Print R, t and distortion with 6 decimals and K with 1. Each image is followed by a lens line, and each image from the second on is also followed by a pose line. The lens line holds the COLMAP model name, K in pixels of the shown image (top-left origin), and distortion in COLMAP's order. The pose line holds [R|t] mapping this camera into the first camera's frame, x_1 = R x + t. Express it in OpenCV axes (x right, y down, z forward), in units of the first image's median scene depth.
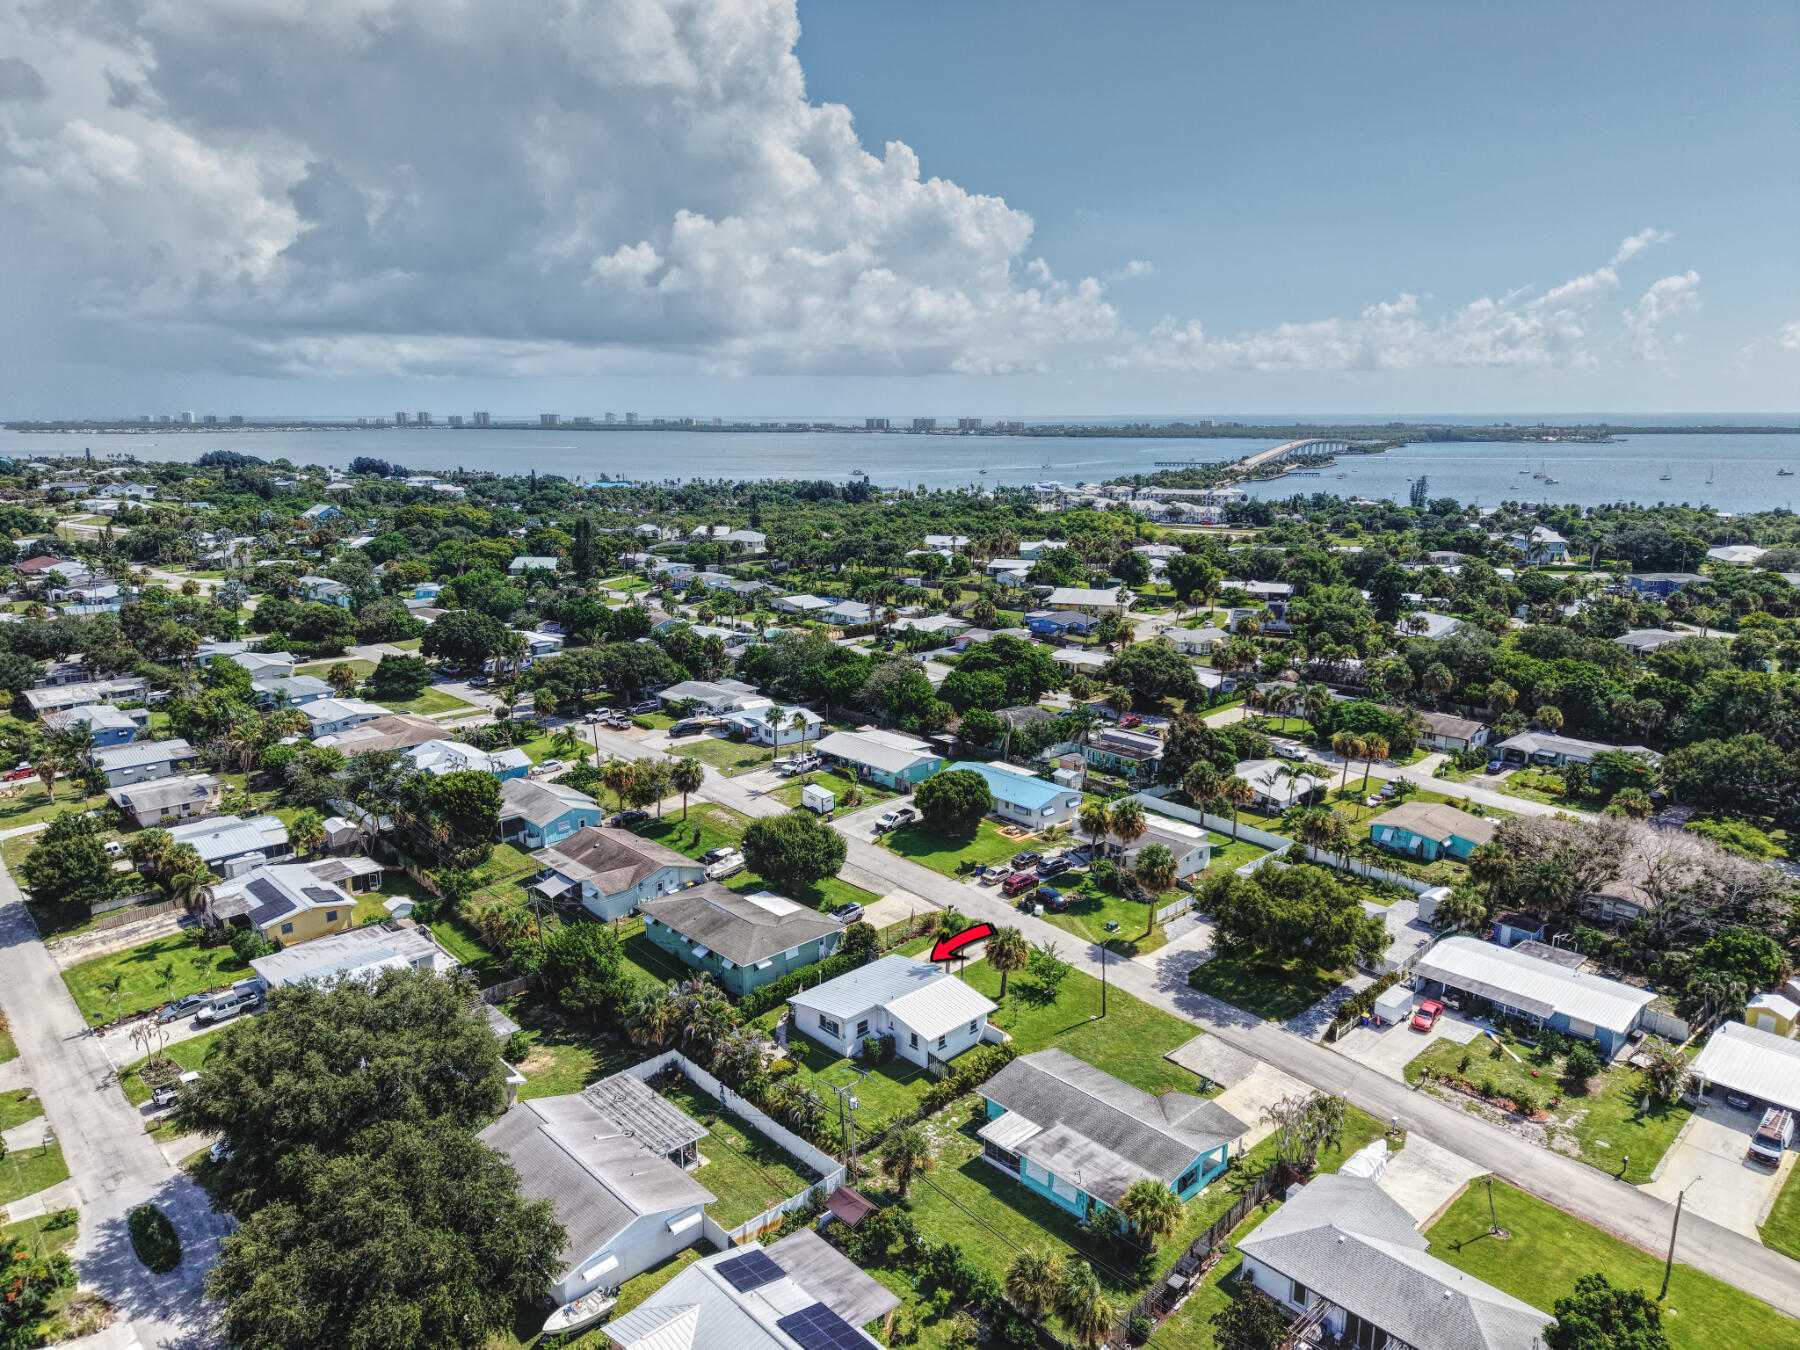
lens RADIAL K [[1217.5, 0, 900.0], [0, 1217.5, 675.0], [0, 0, 1]] dist [0.139185, -0.194111]
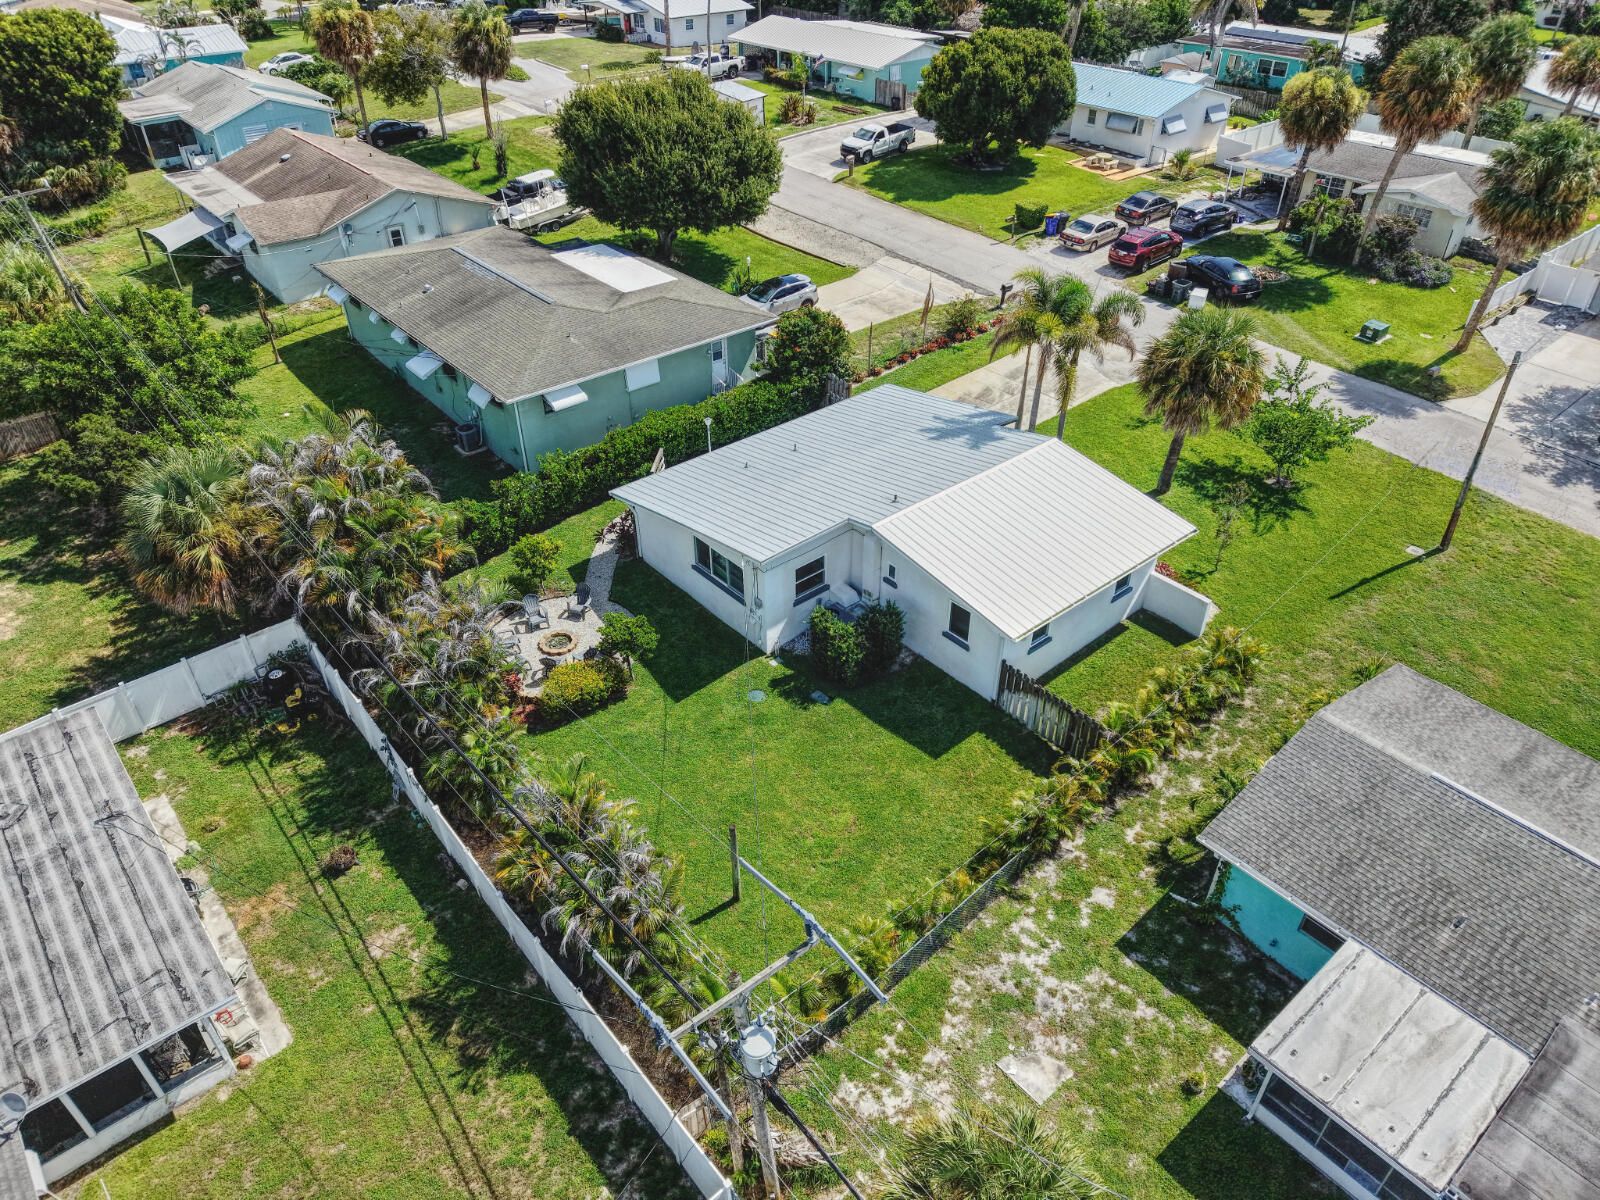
lens RADIAL K [[1074.1, 0, 800.0], [0, 1074.1, 600.0], [0, 0, 1]] dist [0.011658, -0.002286]
pose [[0.998923, 0.028561, -0.036572, -0.018330], [-0.011765, 0.918269, 0.395783, 0.141794], [0.044887, -0.394926, 0.917616, 0.596354]]
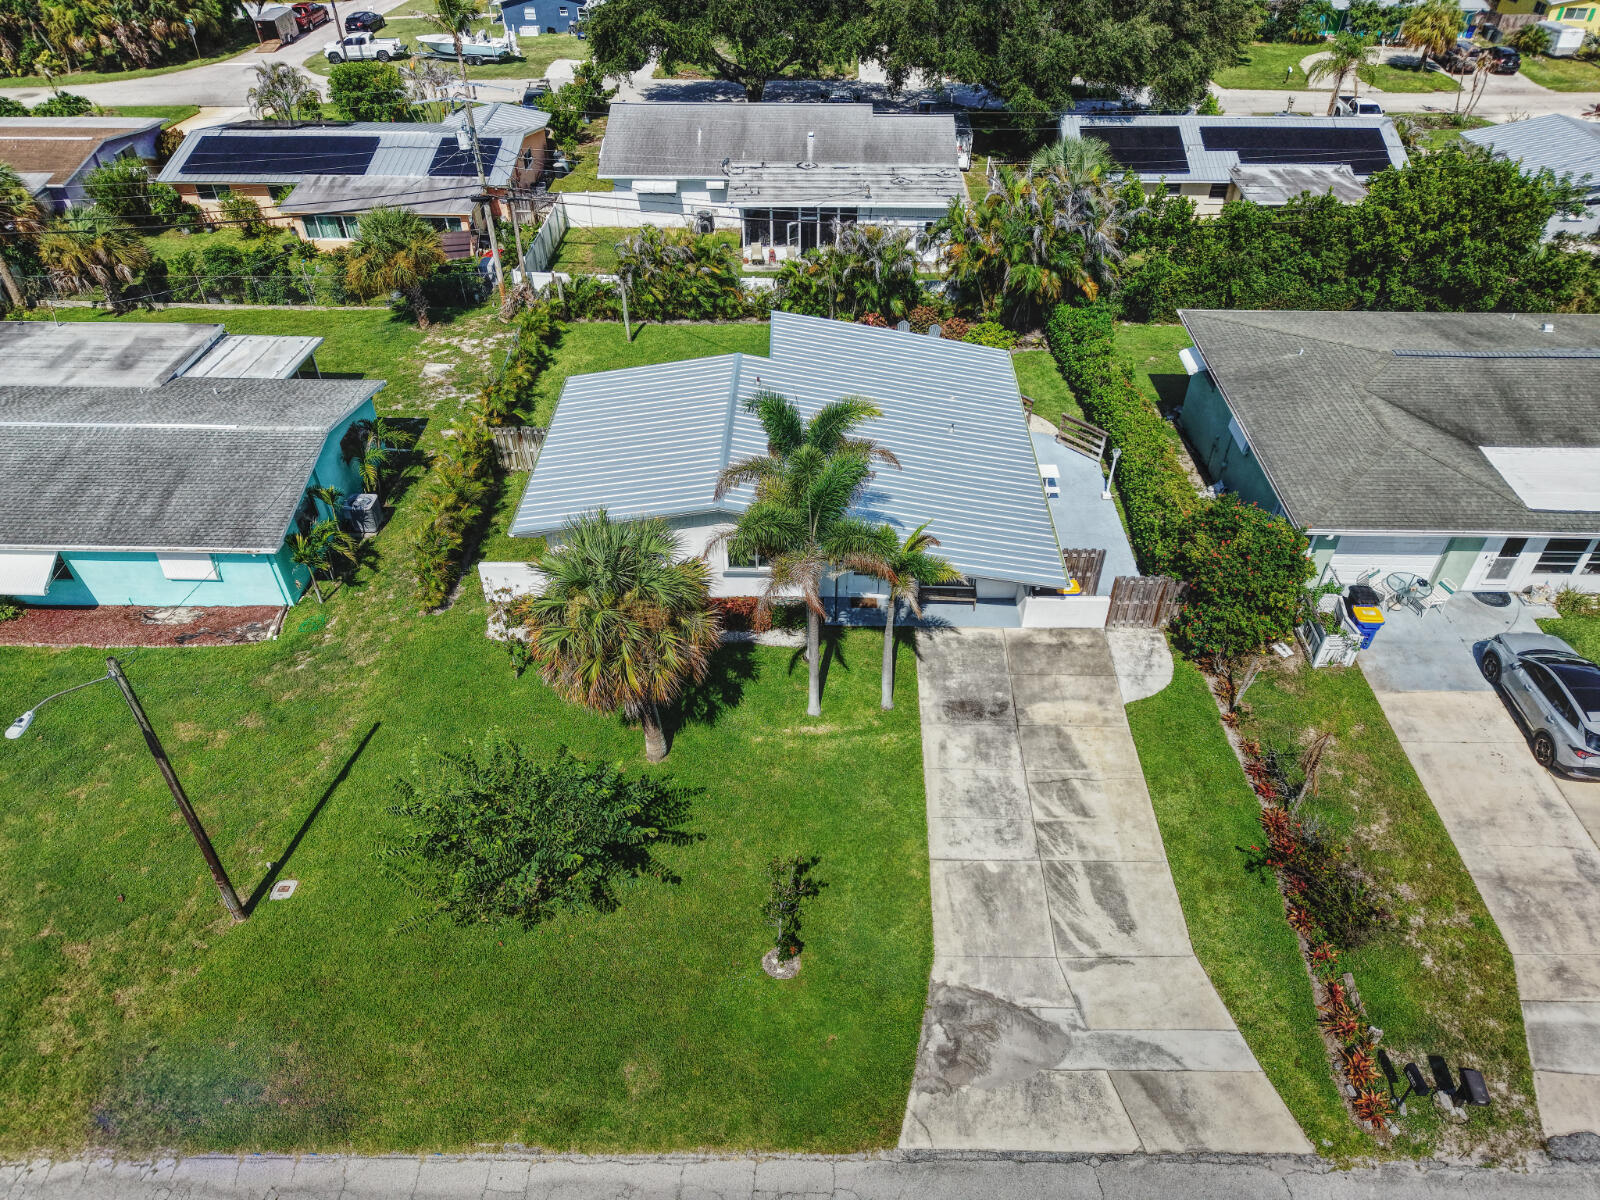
lens RADIAL K [[1074.1, 0, 800.0], [0, 1074.1, 600.0], [0, 0, 1]] dist [0.011658, -0.002286]
pose [[-0.695963, 0.473445, -0.539893, 0.153604], [-0.148925, 0.640346, 0.753511, 0.058026], [0.702464, 0.604820, -0.375149, 0.982325]]
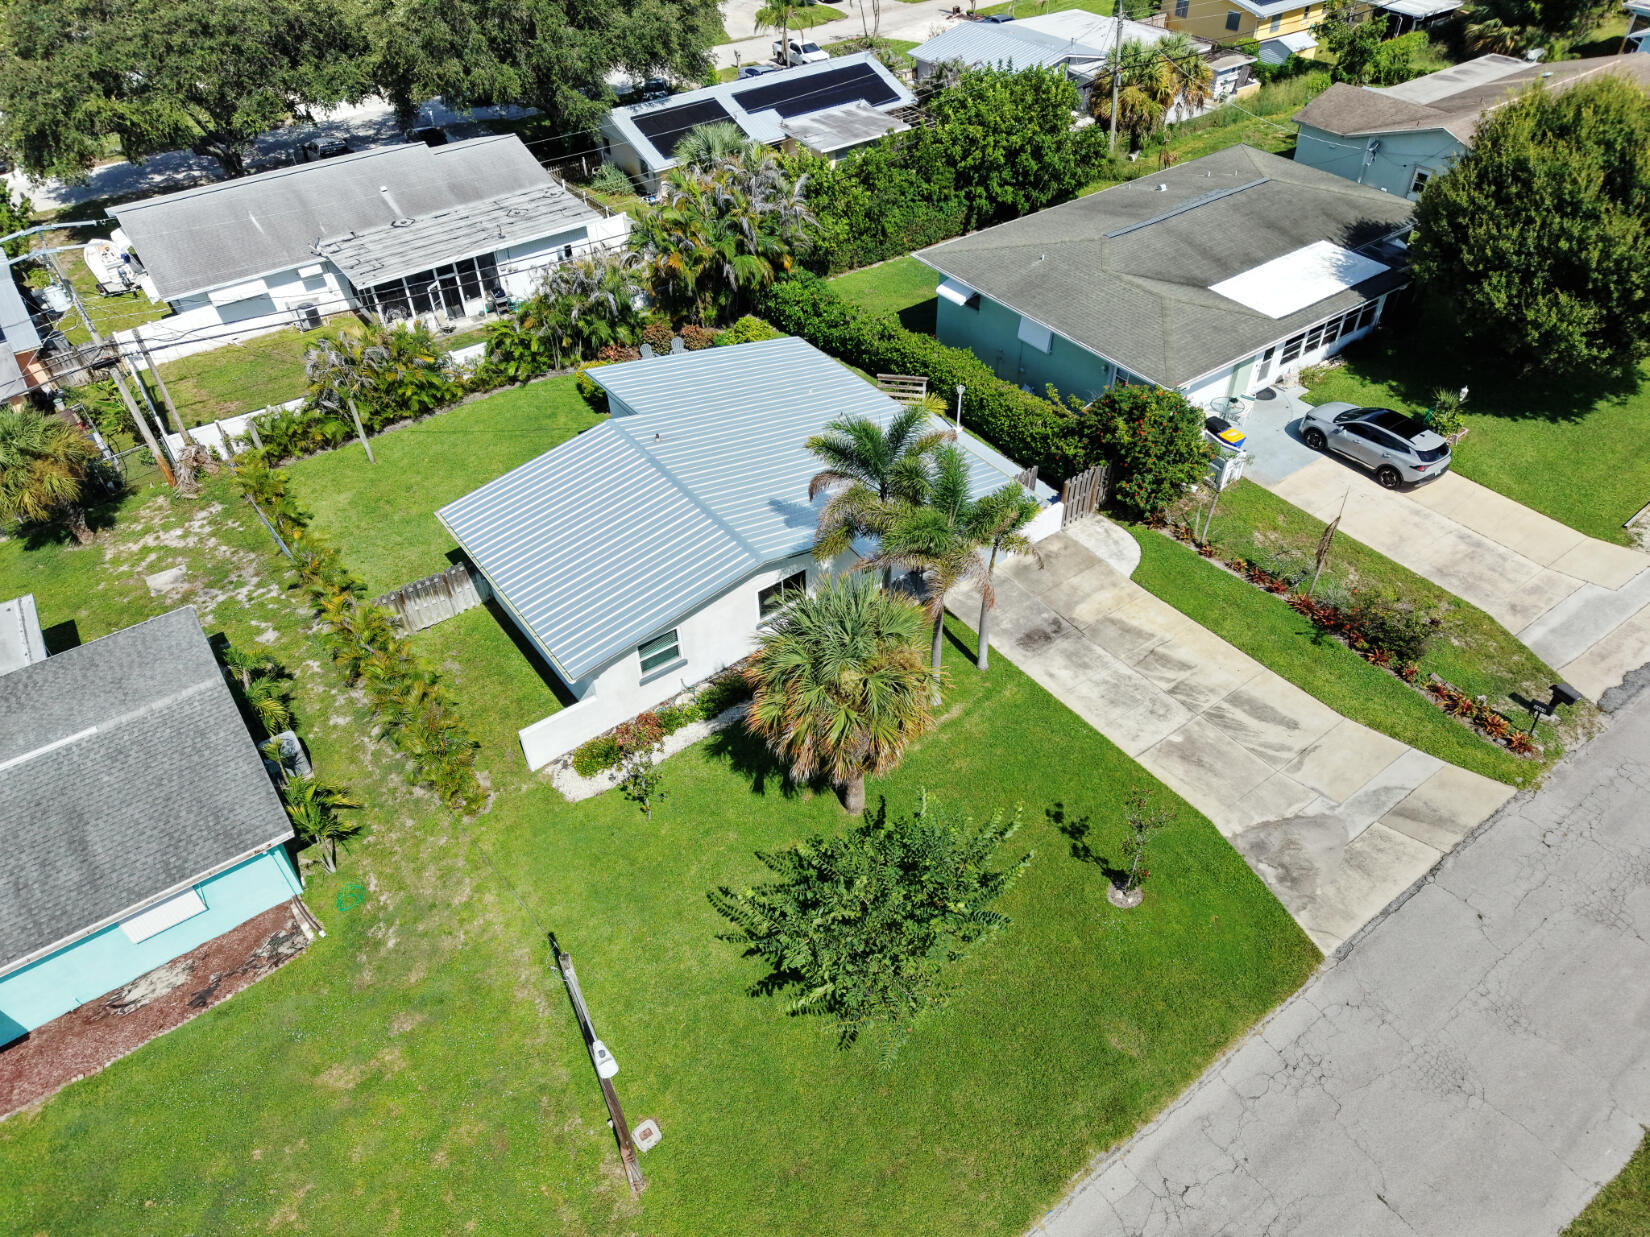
lens RADIAL K [[1107.6, 0, 825.0], [0, 1107.6, 618.5], [0, 0, 1]] dist [0.011658, -0.002286]
pose [[-0.122043, 0.671306, -0.731063, 0.206031], [-0.196828, 0.705571, 0.680756, 0.068870], [0.972812, 0.226975, 0.046022, 0.880656]]
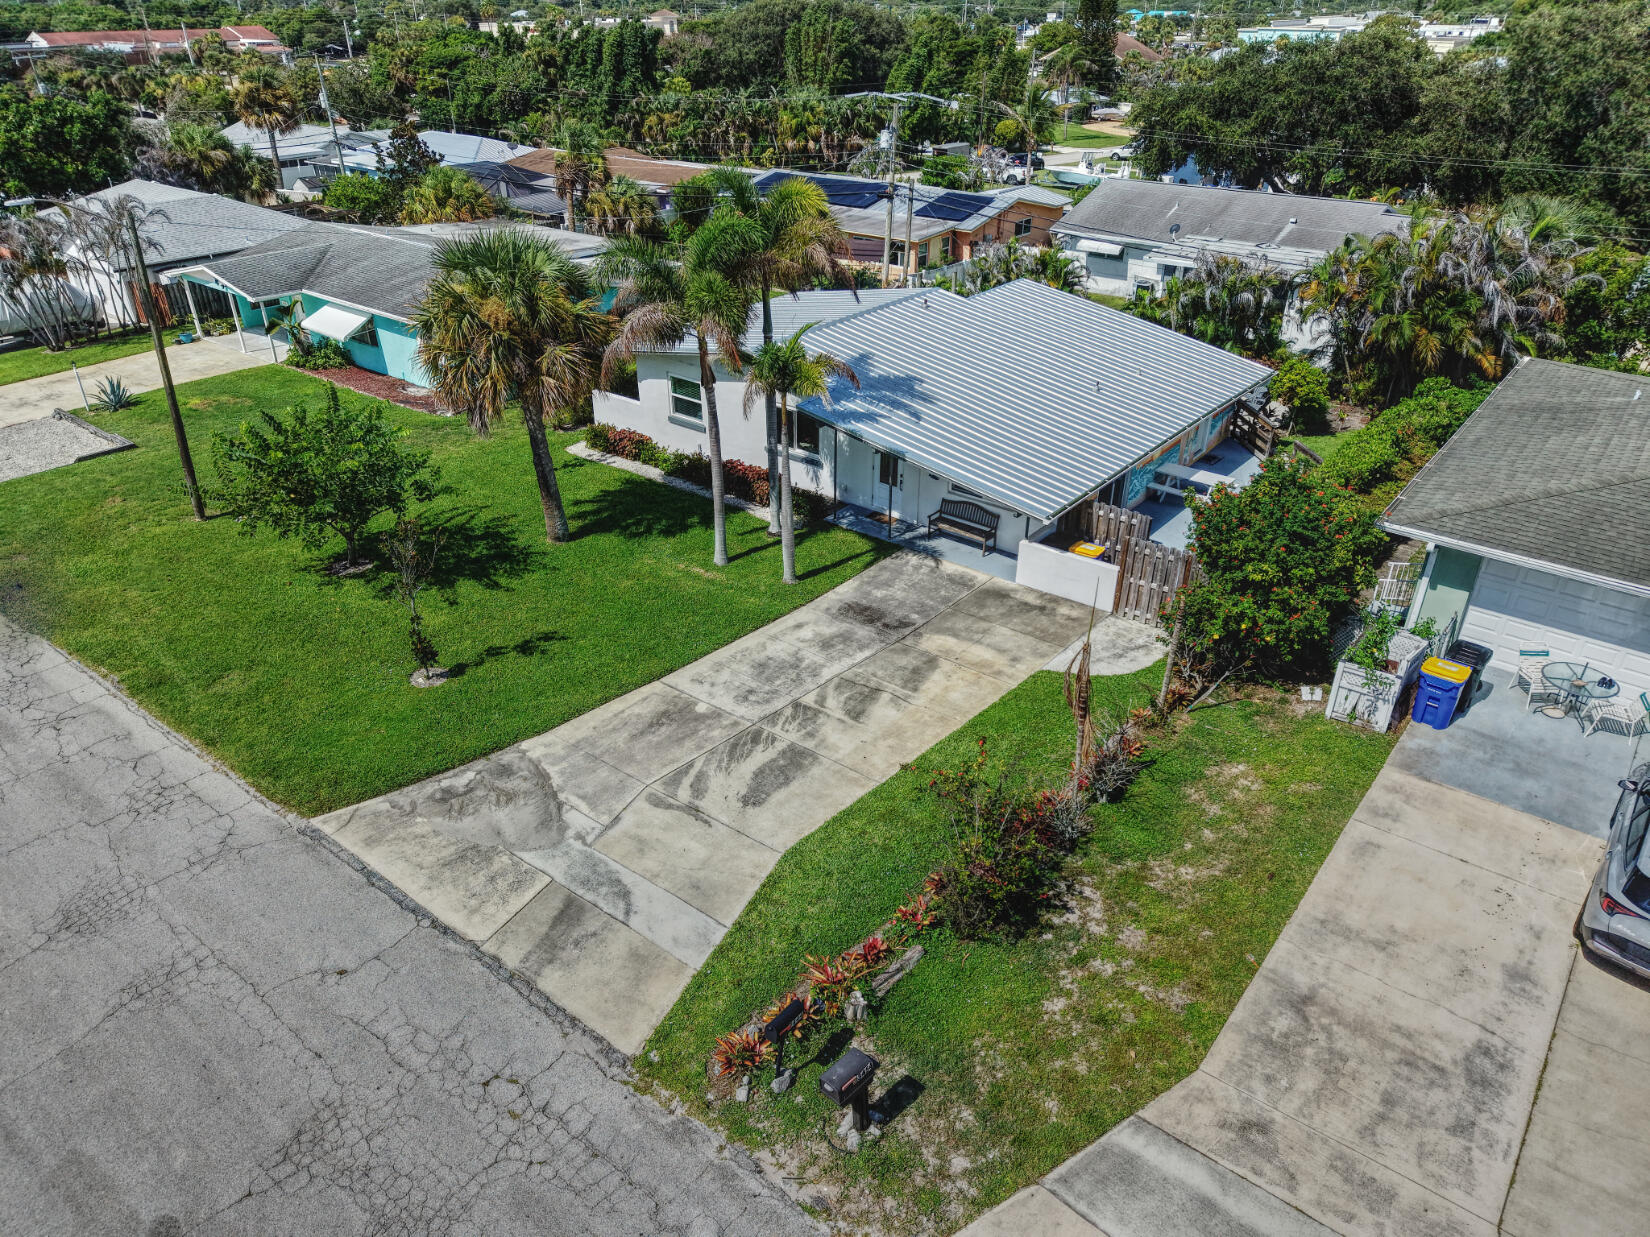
lens RADIAL K [[1097.3, 0, 828.1], [0, 1097.3, 618.1], [0, 0, 1]] dist [0.058298, -0.054115]
pose [[-0.988799, 0.080284, -0.125819, 0.053391], [-0.024584, 0.743877, 0.667864, 0.108648], [0.147212, 0.663477, -0.733571, 1.071595]]
